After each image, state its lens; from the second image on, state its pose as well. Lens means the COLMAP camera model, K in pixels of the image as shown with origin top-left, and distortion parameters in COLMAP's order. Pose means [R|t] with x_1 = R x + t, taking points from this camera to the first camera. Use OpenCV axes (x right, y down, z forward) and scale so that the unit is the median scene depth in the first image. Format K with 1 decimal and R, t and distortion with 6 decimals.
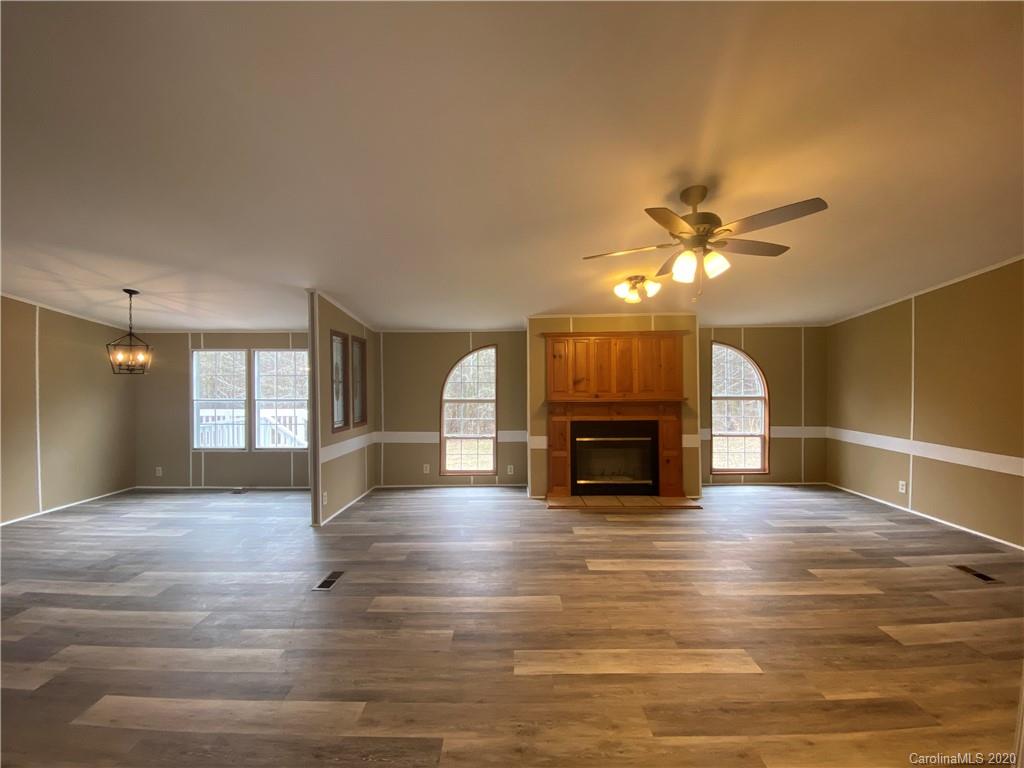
lens RADIAL K [[417.5, 0, 512.0], [0, 417.5, 384.0], [0, 0, 1]] dist [0.020863, -0.020748]
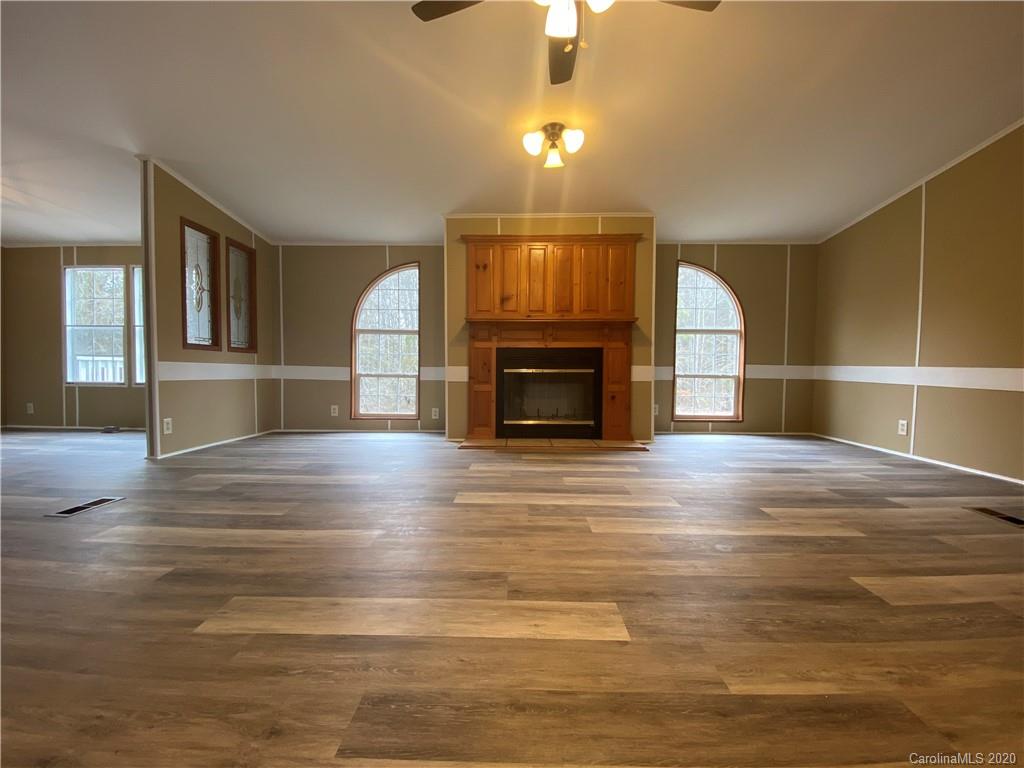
lens RADIAL K [[417.5, 0, 512.0], [0, 417.5, 384.0], [0, 0, 1]] dist [0.020863, -0.020748]
pose [[0.999851, 0.014131, -0.009922, 0.180941], [-0.013830, 0.999460, 0.029792, 0.135801], [0.010337, -0.029650, 0.999507, 0.182812]]
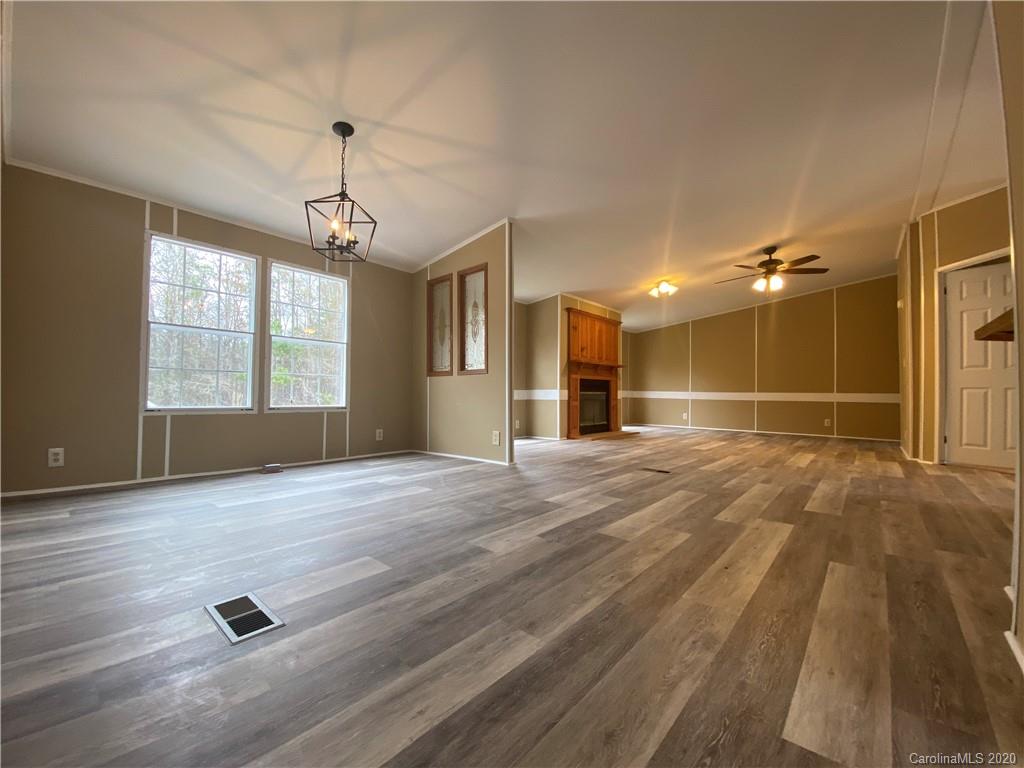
lens RADIAL K [[417.5, 0, 512.0], [0, 417.5, 384.0], [0, 0, 1]] dist [0.020863, -0.020748]
pose [[0.644818, 0.032500, 0.763645, -0.996064], [-0.006830, 0.999301, -0.036762, 0.156487], [-0.764306, 0.018489, 0.644589, 0.319194]]
